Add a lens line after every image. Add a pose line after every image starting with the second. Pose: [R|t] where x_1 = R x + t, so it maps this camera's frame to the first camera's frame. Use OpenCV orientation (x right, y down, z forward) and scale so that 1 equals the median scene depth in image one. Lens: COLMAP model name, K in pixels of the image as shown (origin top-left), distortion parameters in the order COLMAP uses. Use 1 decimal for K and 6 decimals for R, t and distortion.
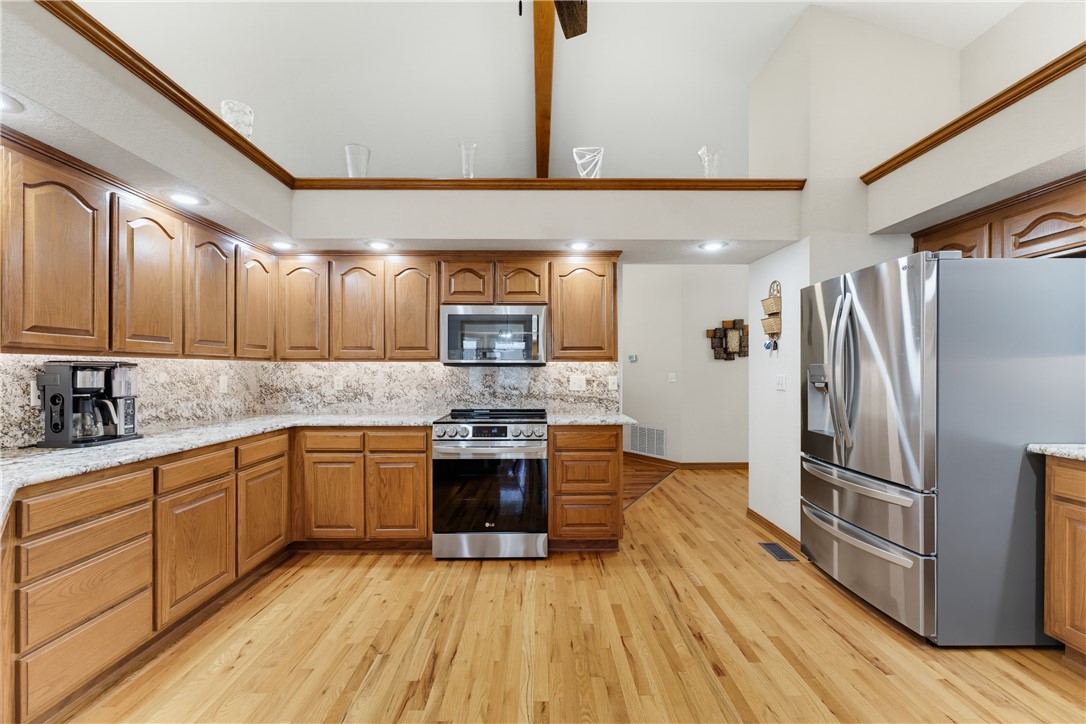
lens RADIAL K [[433.4, 0, 544.2], [0, 433.4, 366.8], [0, 0, 1]] dist [0.003082, 0.000105]
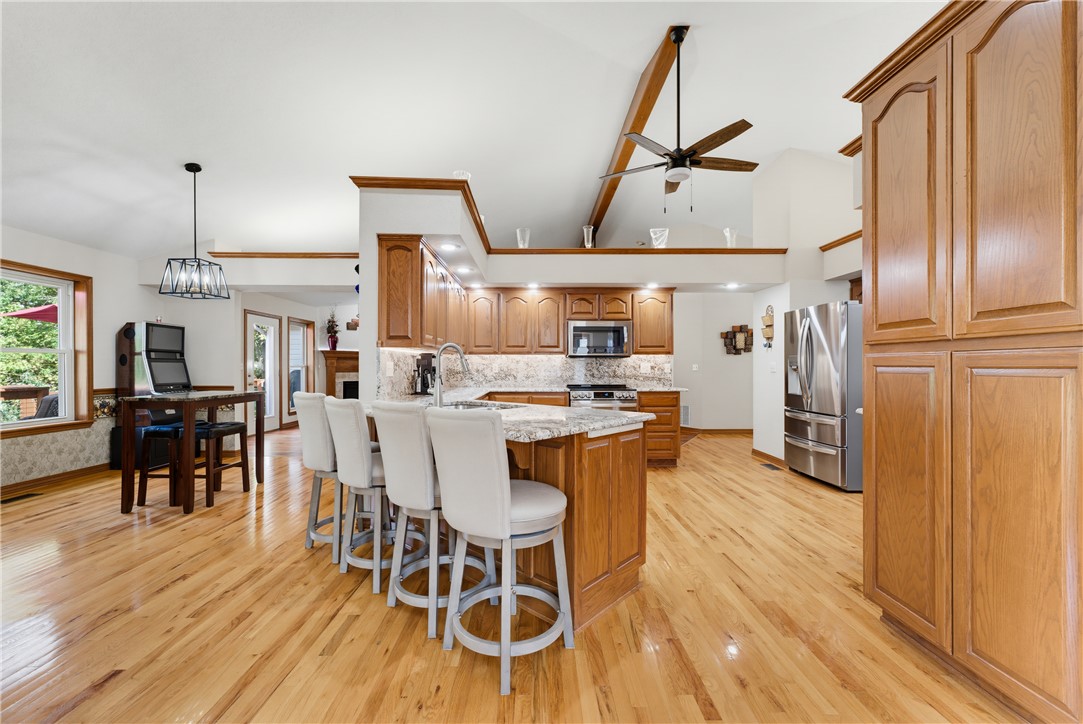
lens RADIAL K [[432.5, 0, 538.3], [0, 432.5, 362.5], [0, 0, 1]] dist [0.001065, 0.000042]
pose [[0.999976, 0.000554, -0.006890, -0.359174], [-0.000557, 1.000000, -0.000462, 0.020048], [0.006890, 0.000465, 0.999976, -0.694171]]
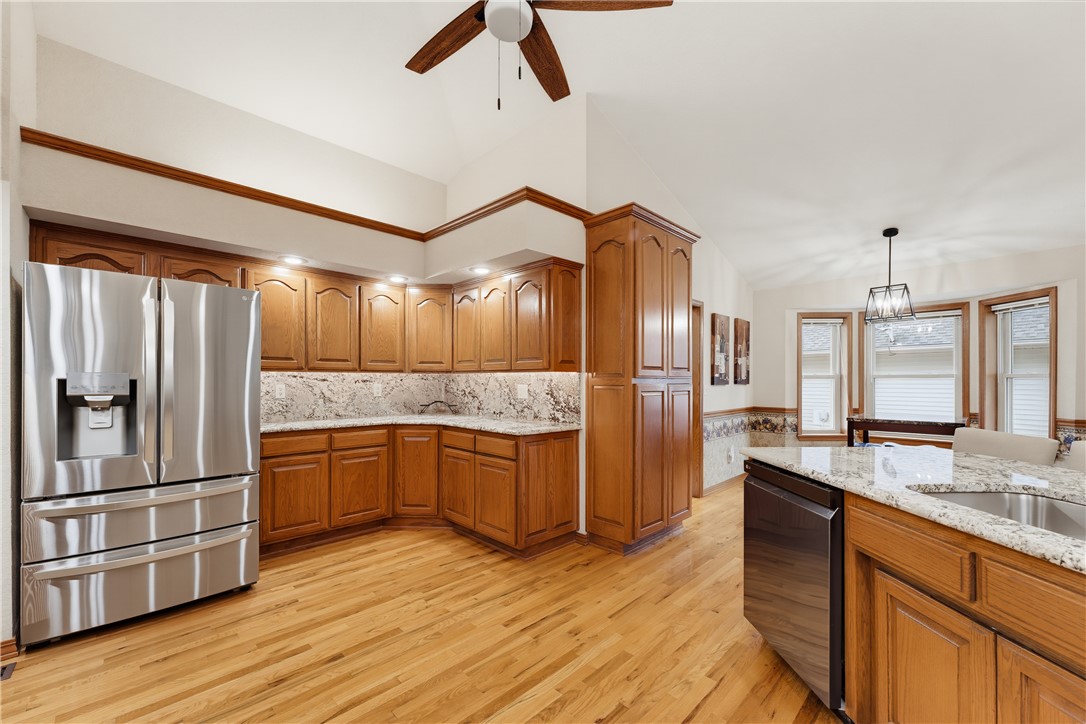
lens RADIAL K [[441.9, 0, 550.8], [0, 441.9, 379.1], [0, 0, 1]] dist [-0.000227, 0.000021]
pose [[-0.702013, 0.000100, 0.712164, -0.458645], [-0.006973, 0.999951, -0.007013, 0.006361], [-0.712130, -0.009889, -0.701978, 0.848312]]
